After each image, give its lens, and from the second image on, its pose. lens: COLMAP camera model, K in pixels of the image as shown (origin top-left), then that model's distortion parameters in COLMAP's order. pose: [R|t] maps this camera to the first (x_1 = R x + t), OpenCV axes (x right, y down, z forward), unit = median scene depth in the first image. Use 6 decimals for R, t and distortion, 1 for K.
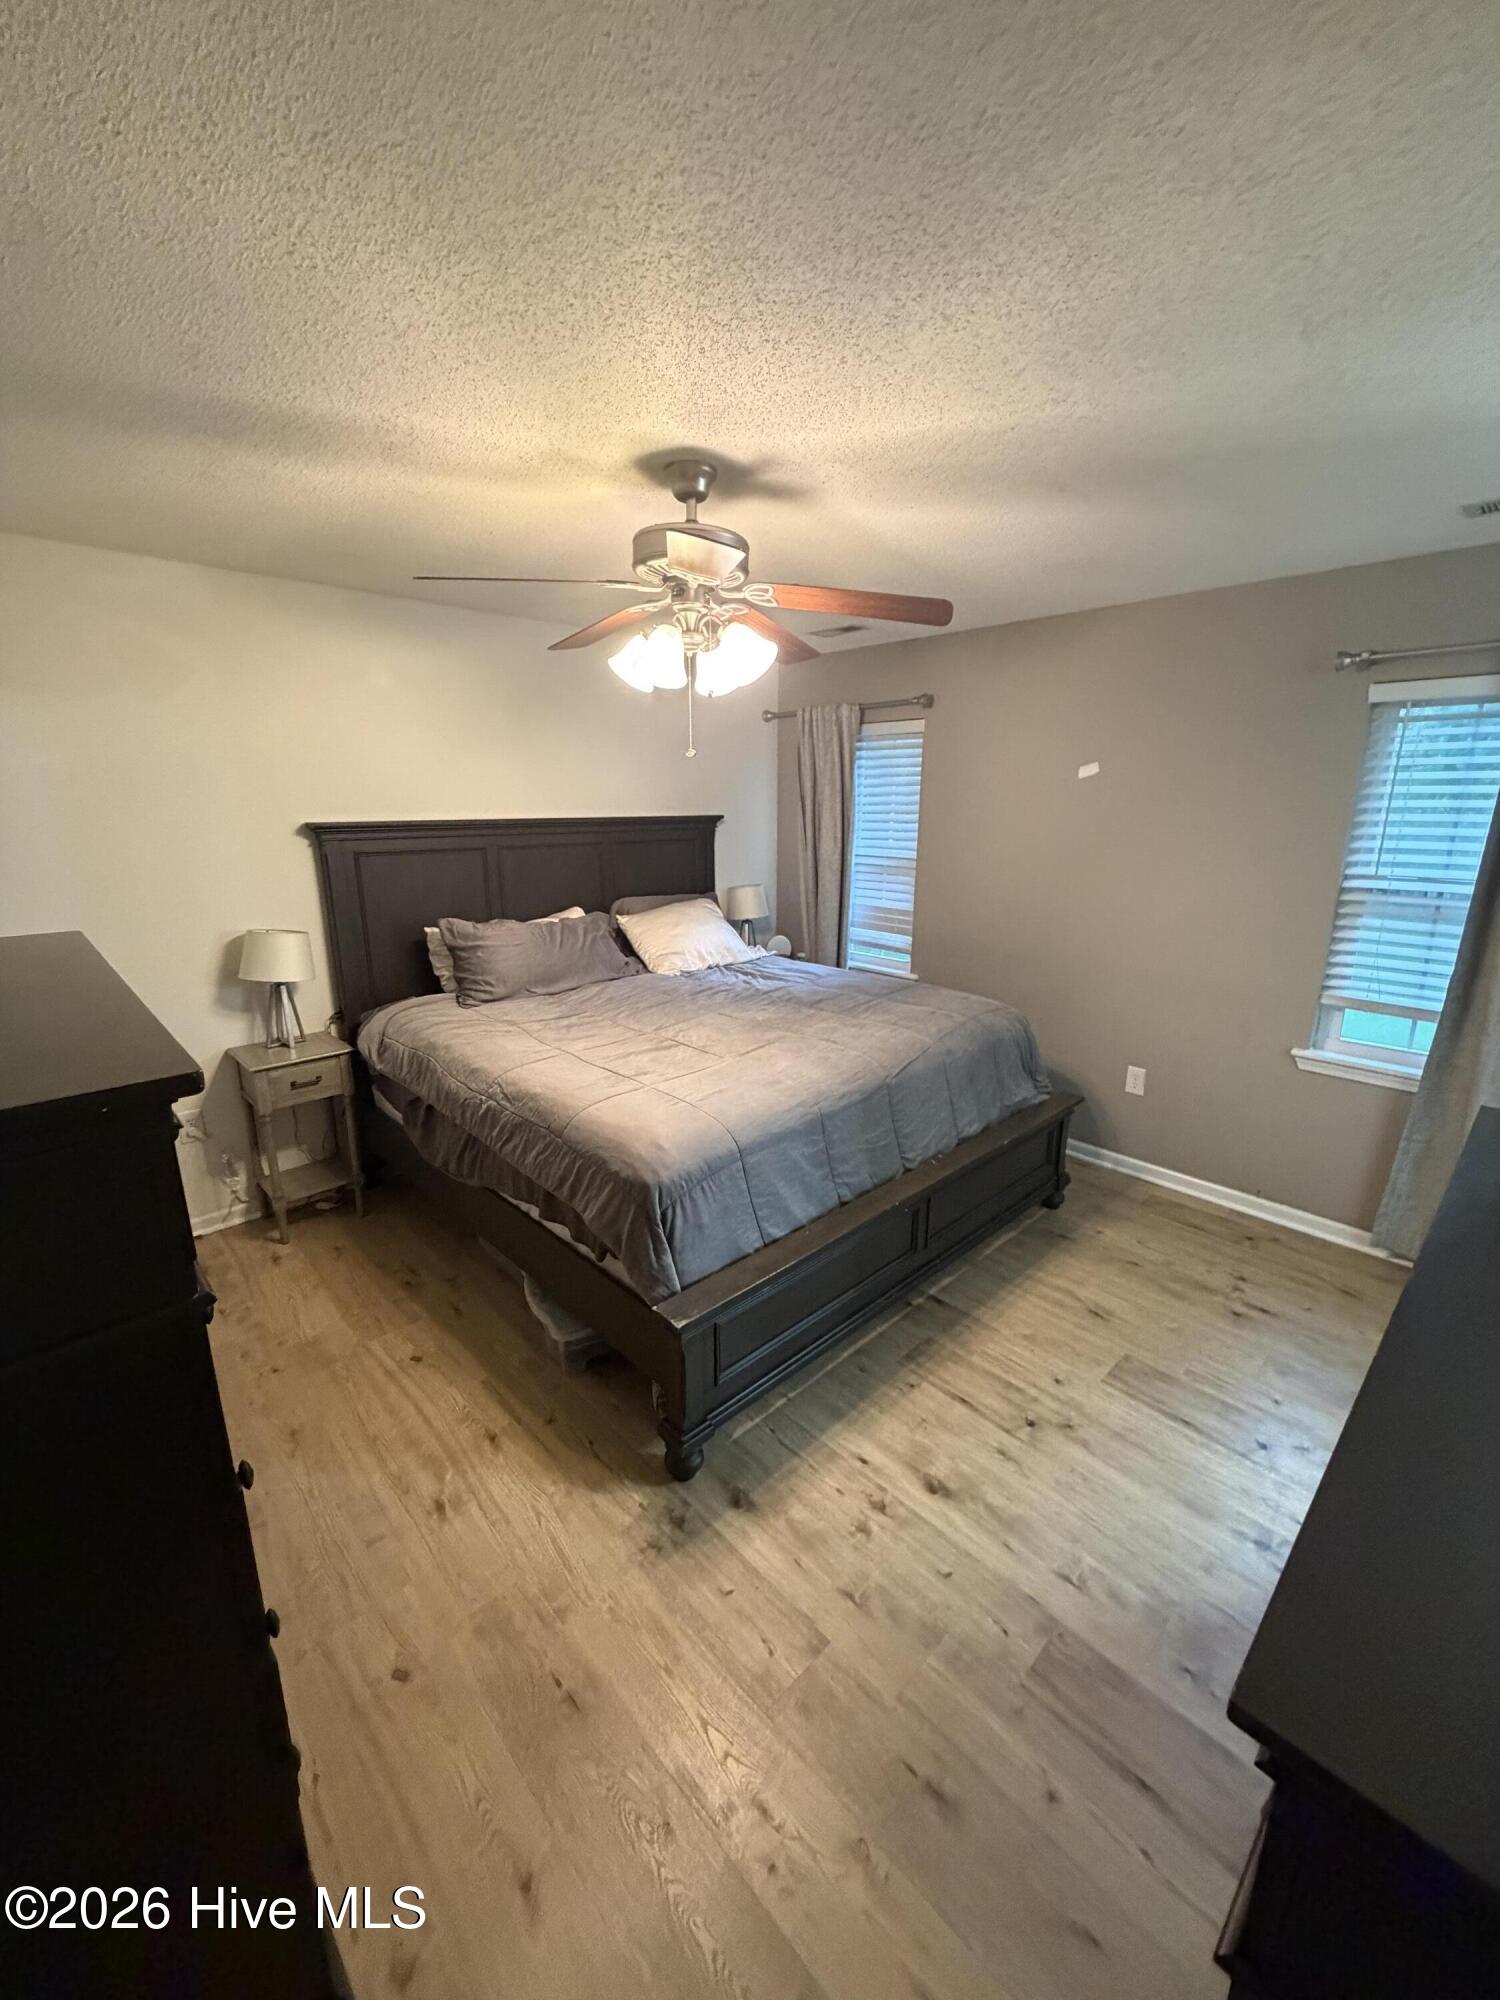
lens RADIAL K [[793.5, 0, 749.8], [0, 793.5, 994.6], [0, 0, 1]] dist [-0.001992, 0.000159]
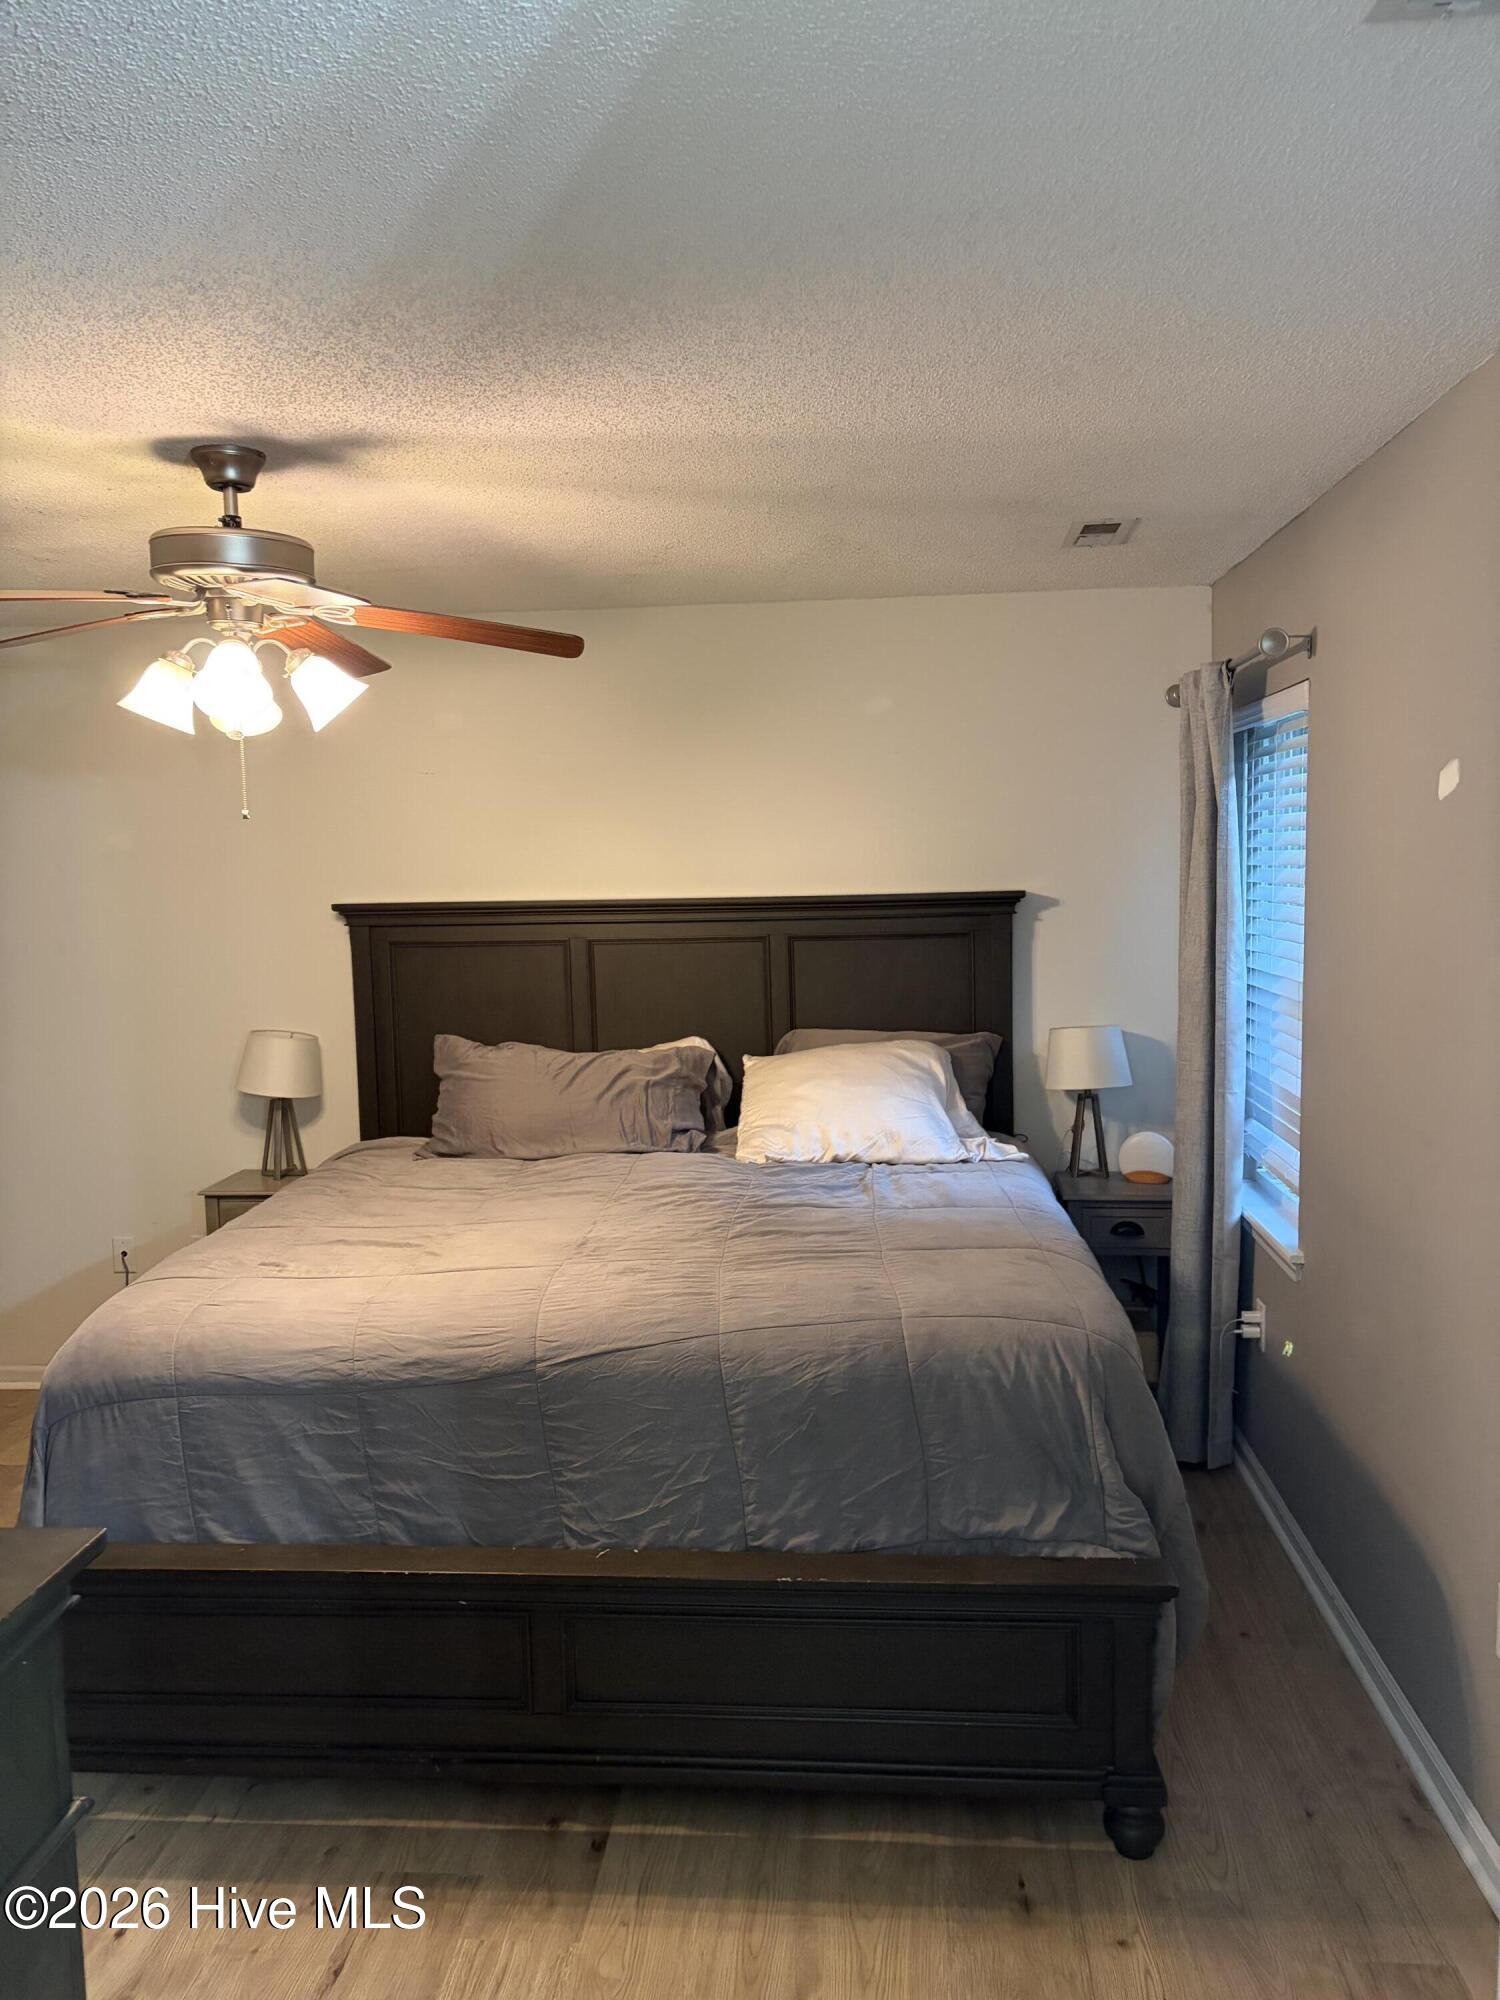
lens RADIAL K [[1490.9, 0, 751.0], [0, 1490.9, 1011.9], [0, 0, 1]] dist [0.050886, -0.056937]
pose [[0.666875, 0.059391, -0.742799, 0.873004], [-0.155849, 0.985890, -0.061092, -0.080886], [0.728689, 0.156506, 0.666722, 0.313425]]
